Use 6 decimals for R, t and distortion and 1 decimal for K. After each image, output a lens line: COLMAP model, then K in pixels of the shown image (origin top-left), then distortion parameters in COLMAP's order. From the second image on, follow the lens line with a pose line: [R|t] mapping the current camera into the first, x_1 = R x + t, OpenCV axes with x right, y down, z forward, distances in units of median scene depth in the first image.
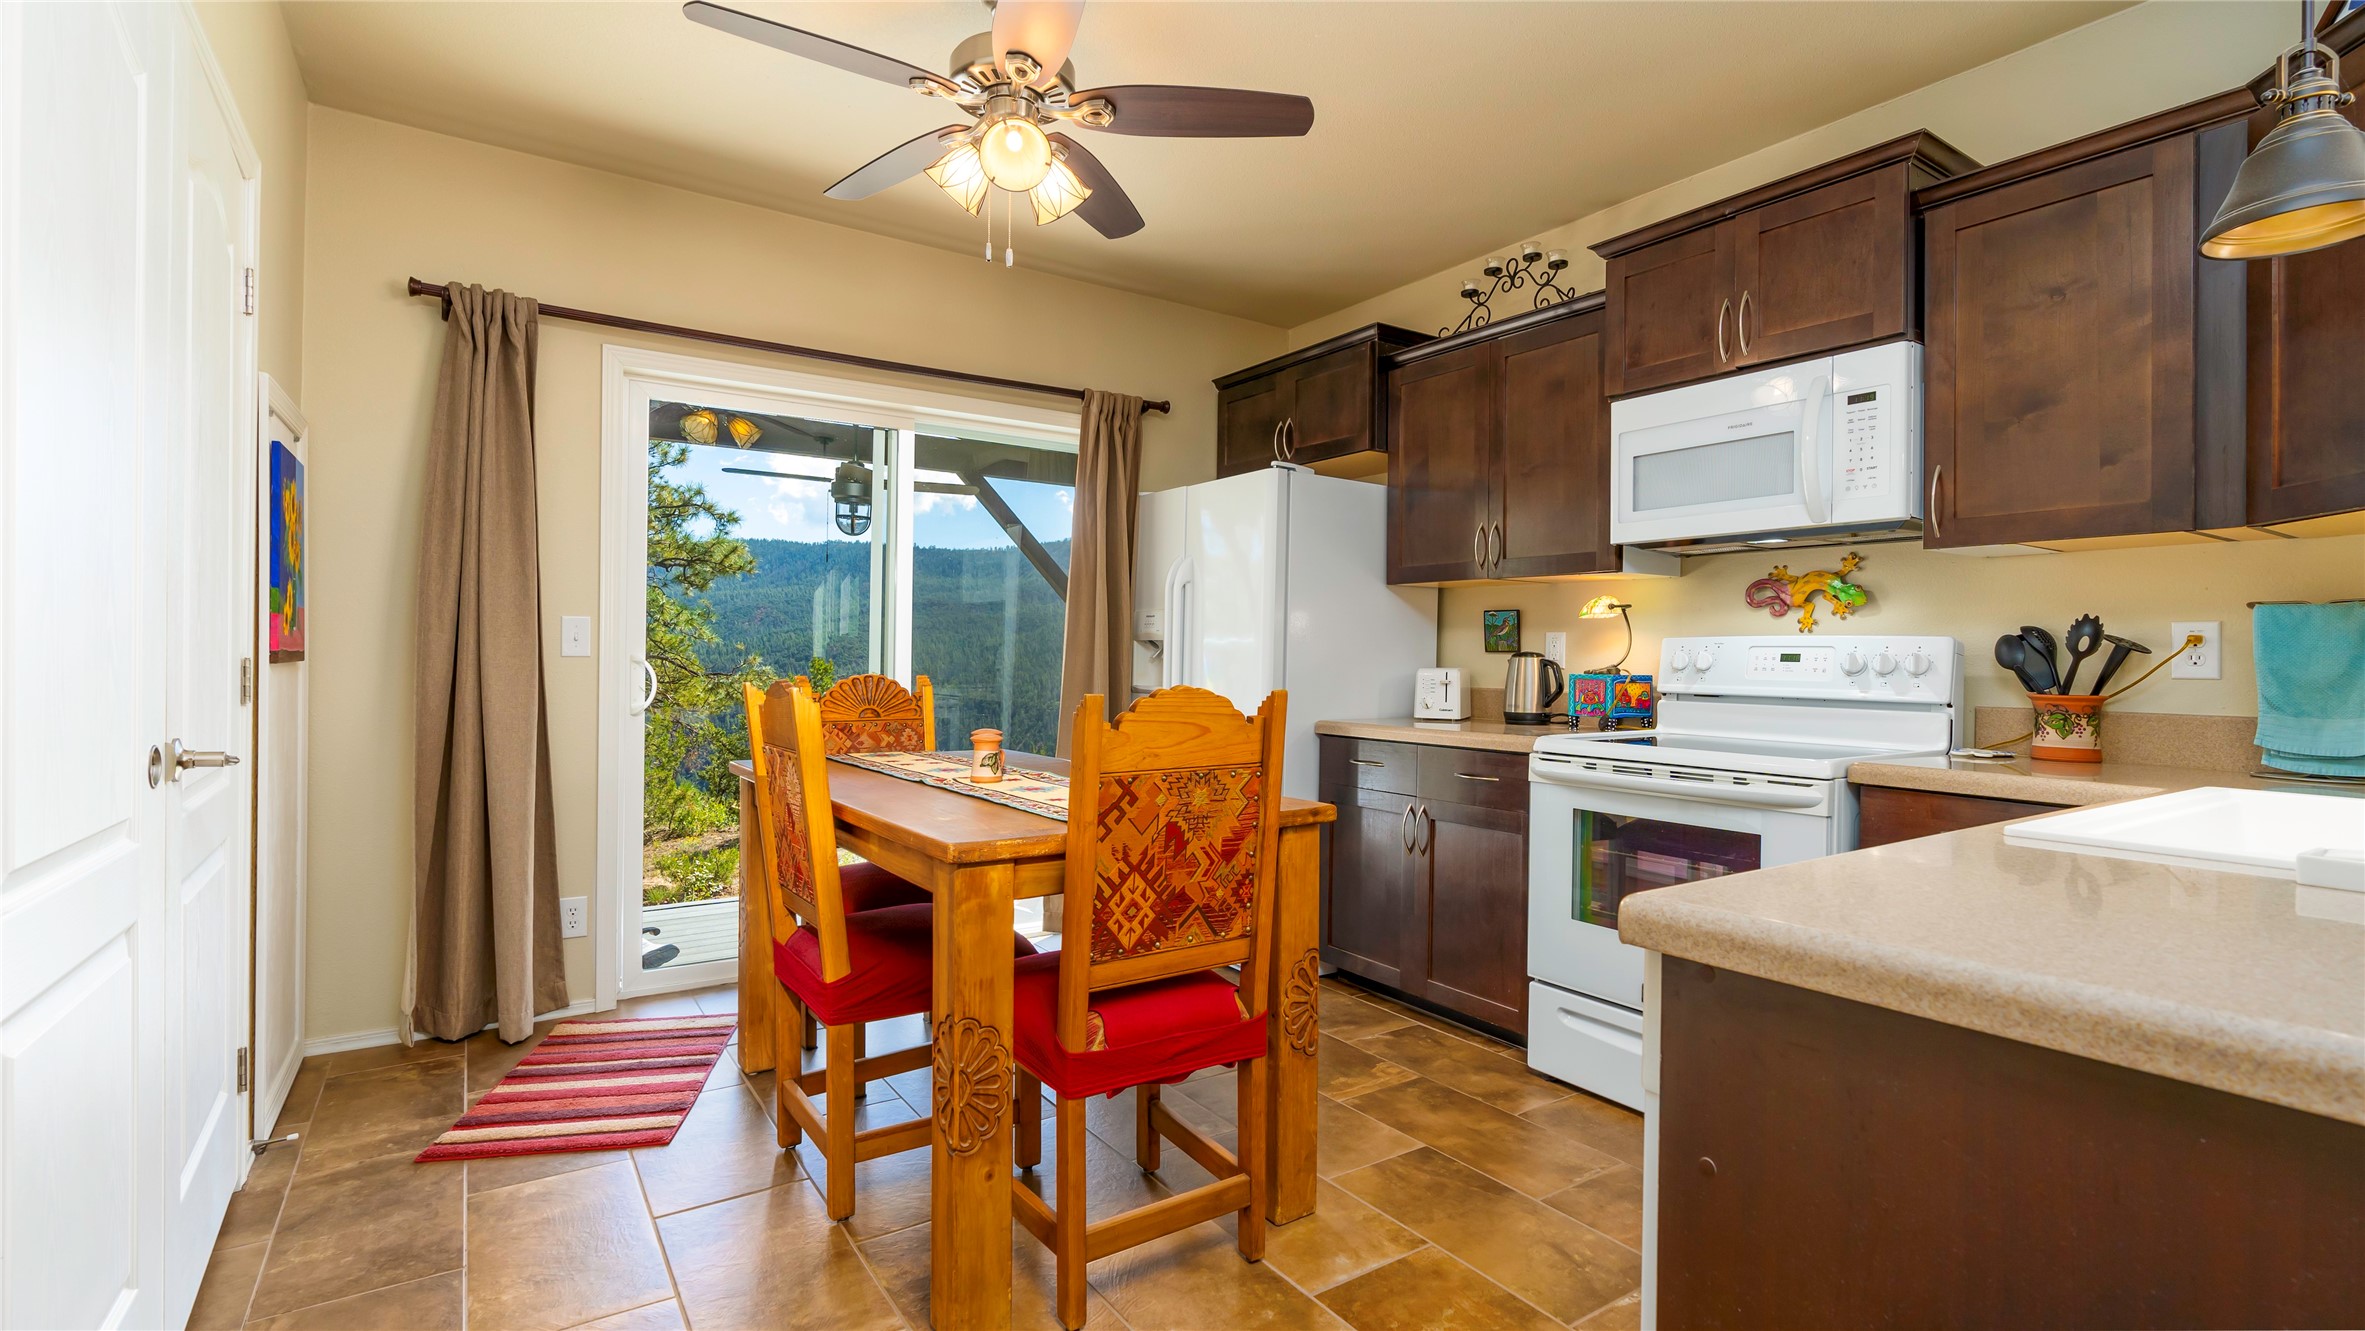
lens RADIAL K [[1074.3, 0, 1181.9], [0, 1074.3, 659.2], [0, 0, 1]] dist [-0.016601, 0.000471]
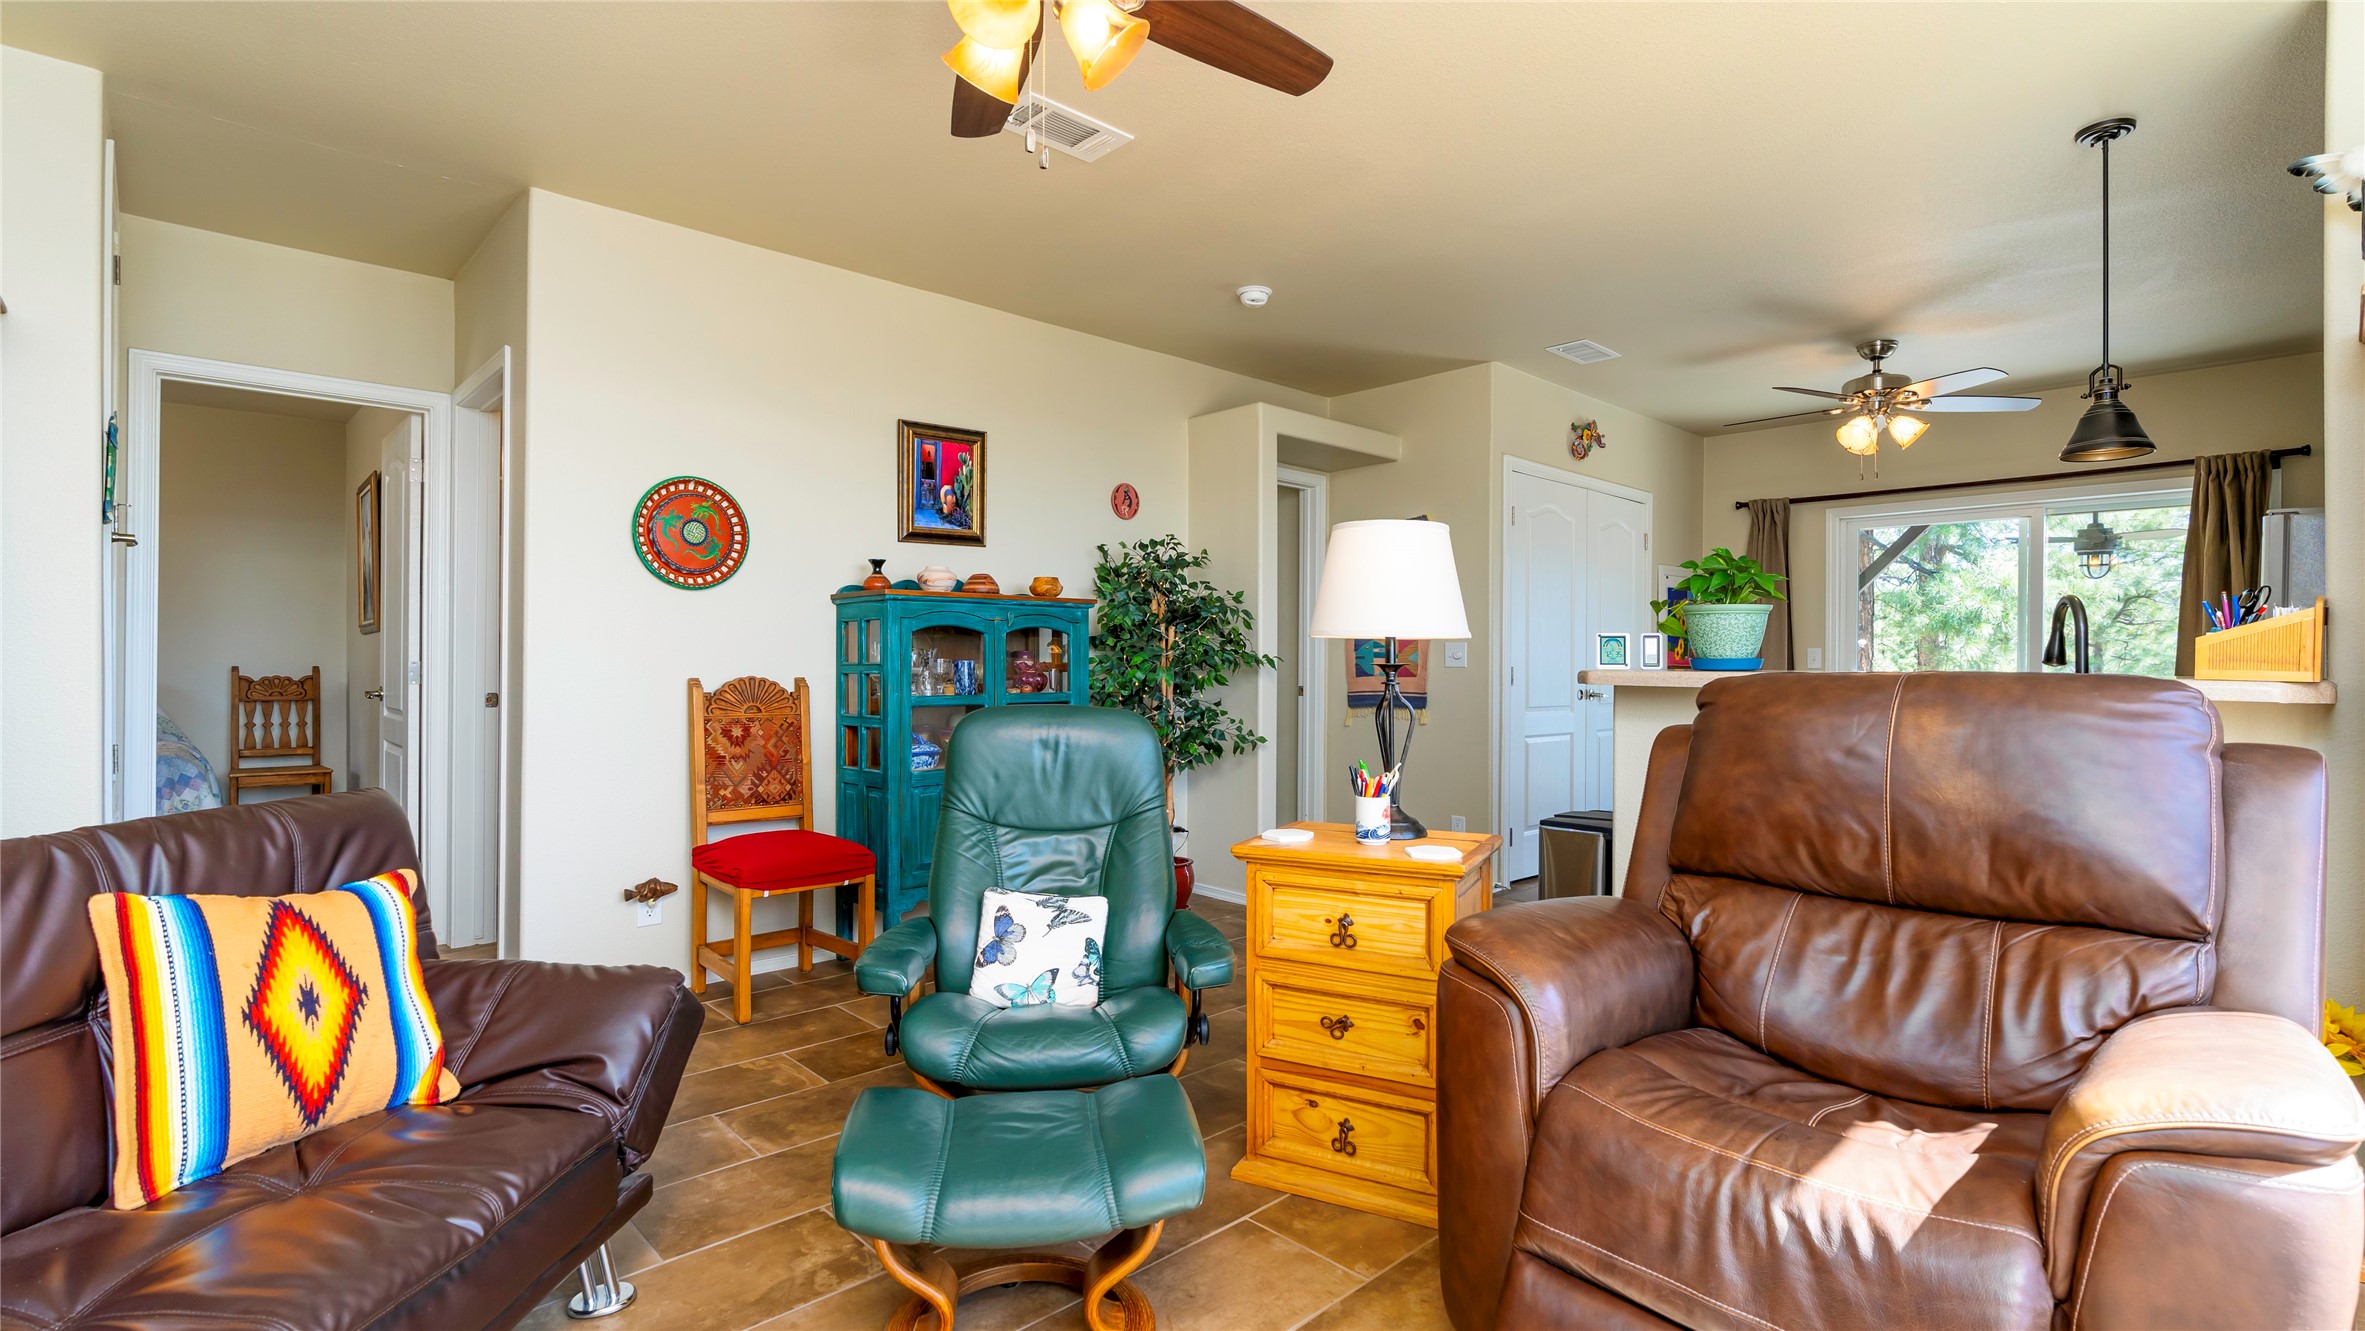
lens RADIAL K [[1074.3, 0, 1190.7], [0, 1074.3, 666.3], [0, 0, 1]] dist [-0.016601, 0.000471]
pose [[0.155797, -0.002575, -0.987786, 1.187497], [-0.003075, 0.999990, -0.003091, -0.001521], [0.987784, 0.003519, 0.155788, -0.436606]]
